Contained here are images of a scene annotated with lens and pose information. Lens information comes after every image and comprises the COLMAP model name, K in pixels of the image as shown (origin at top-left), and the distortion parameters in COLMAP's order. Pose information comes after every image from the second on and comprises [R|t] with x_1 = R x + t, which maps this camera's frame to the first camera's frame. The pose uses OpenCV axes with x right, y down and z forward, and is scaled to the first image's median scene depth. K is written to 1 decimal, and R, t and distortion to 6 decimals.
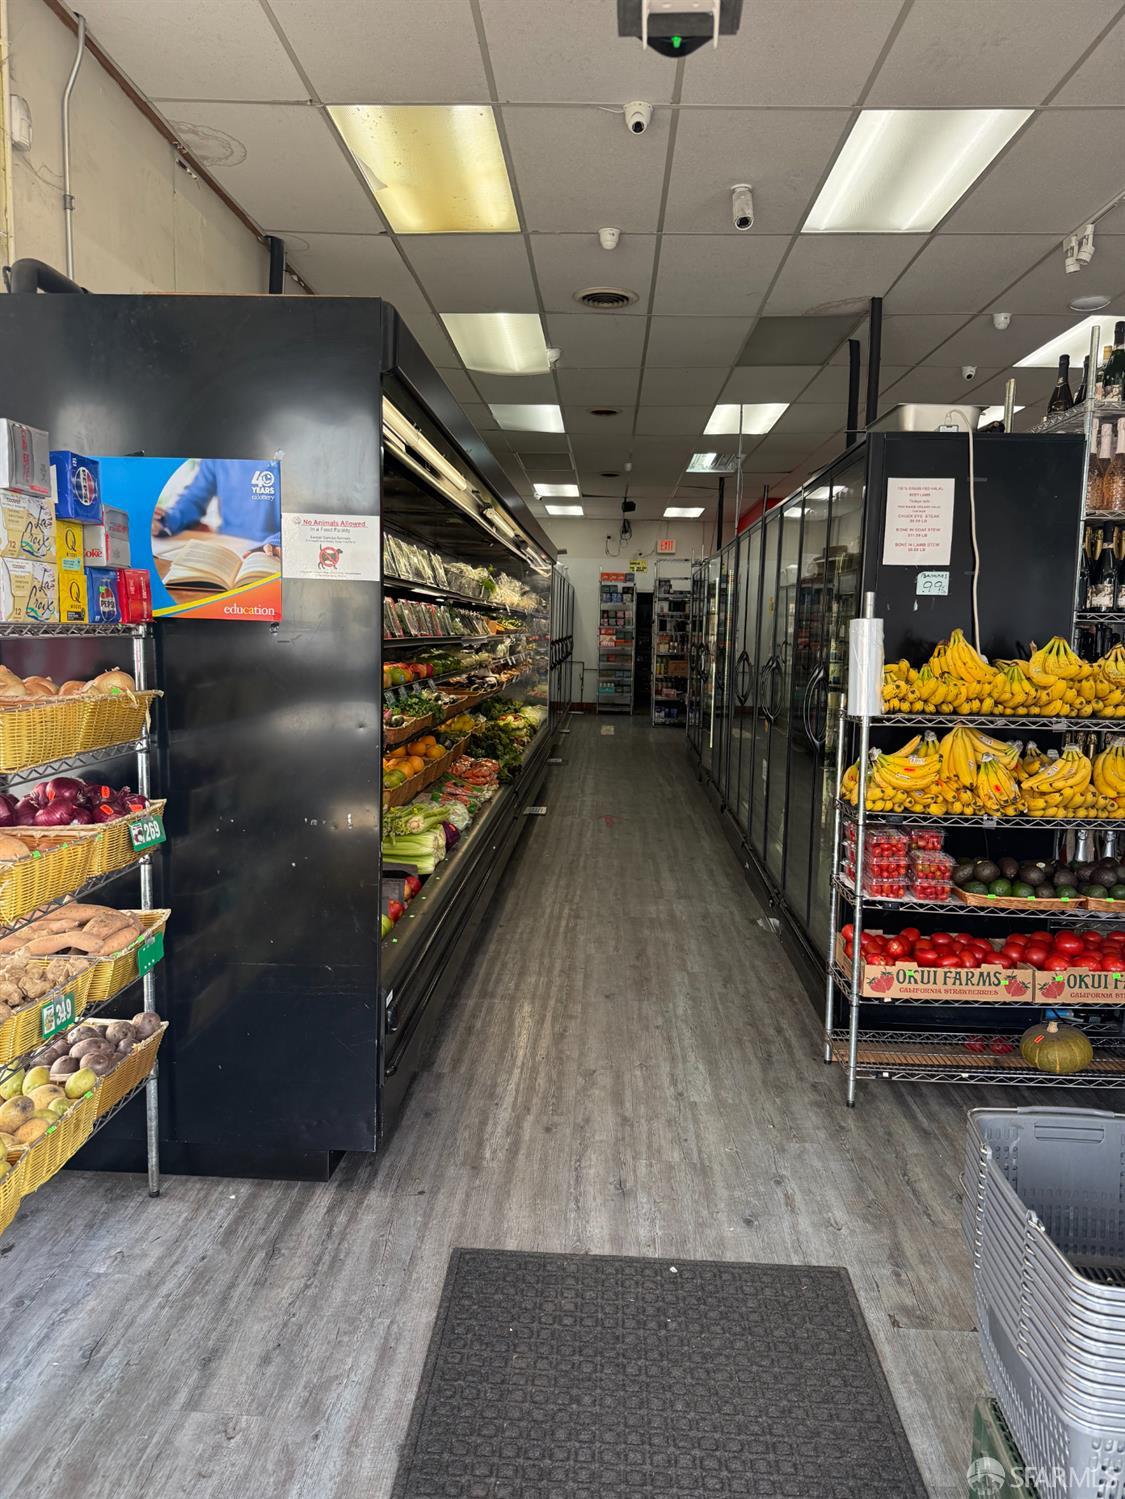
lens RADIAL K [[1050.2, 0, 561.6], [0, 1050.2, 750.7], [0, 0, 1]] dist [0.052704, -0.073807]
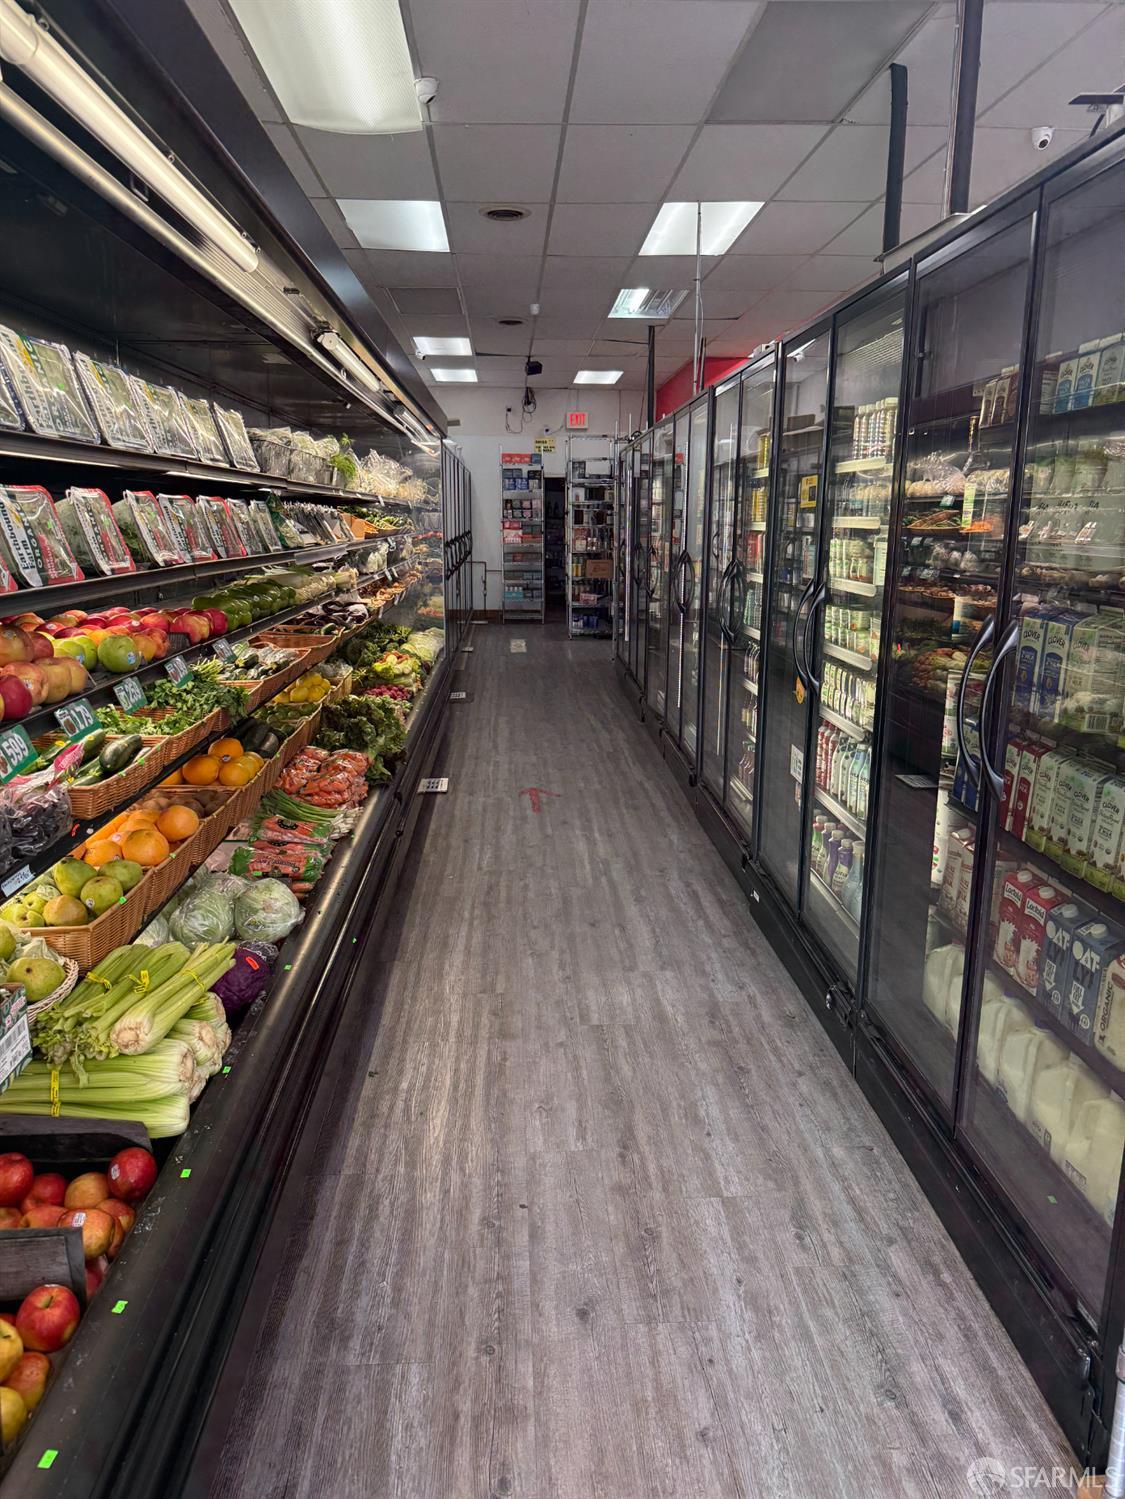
lens RADIAL K [[1050.2, 0, 562.6], [0, 1050.2, 755.8], [0, 0, 1]] dist [0.052704, -0.073807]
pose [[0.995105, -0.040394, 0.090186, 0.000222], [0.030484, 0.993610, 0.108673, -0.062171], [-0.093999, -0.105392, 0.989978, 0.430357]]
